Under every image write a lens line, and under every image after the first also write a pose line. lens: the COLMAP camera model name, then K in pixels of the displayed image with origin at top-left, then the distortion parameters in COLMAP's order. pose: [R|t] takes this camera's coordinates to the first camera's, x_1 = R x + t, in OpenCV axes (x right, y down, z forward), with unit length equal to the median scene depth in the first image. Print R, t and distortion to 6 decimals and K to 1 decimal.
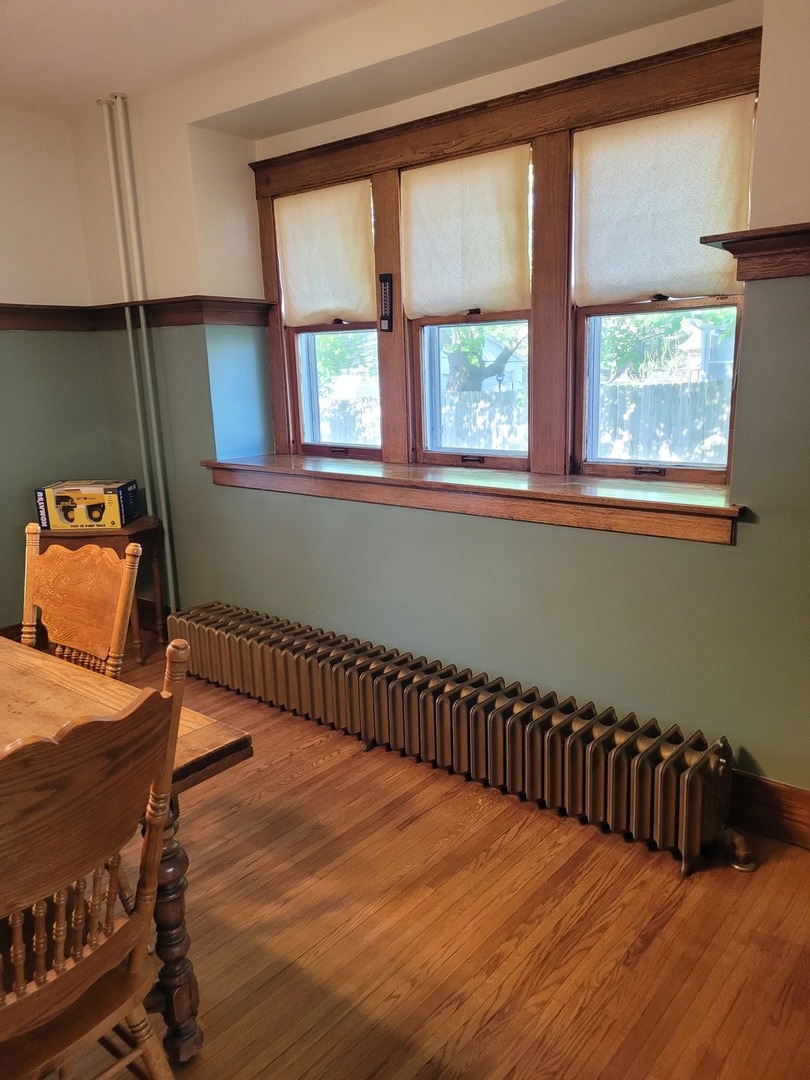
lens RADIAL K [[809.0, 0, 411.7], [0, 809.0, 545.2], [0, 0, 1]] dist [0.044654, -0.025564]
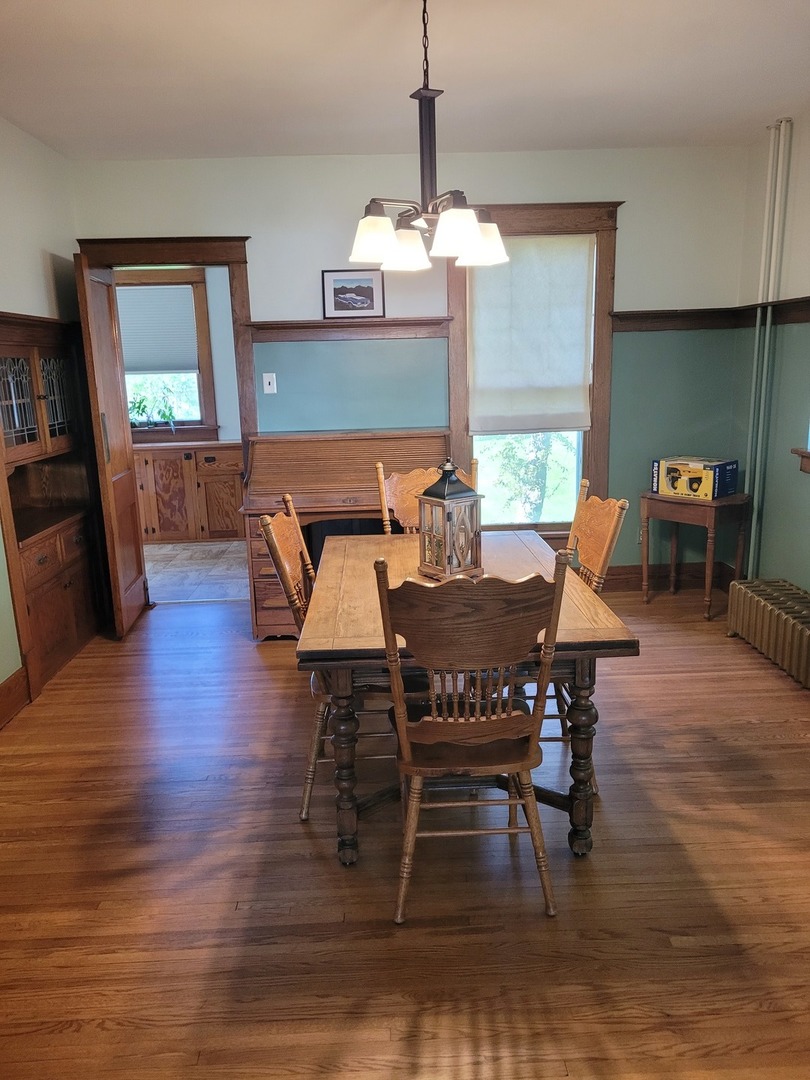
lens RADIAL K [[809.0, 0, 401.5], [0, 809.0, 537.5], [0, 0, 1]] dist [0.044654, -0.025564]
pose [[0.652540, 0.168716, -0.738733, 0.224624], [-0.157106, 0.983837, 0.085918, 0.001130], [0.741289, 0.059995, 0.668499, -0.105082]]
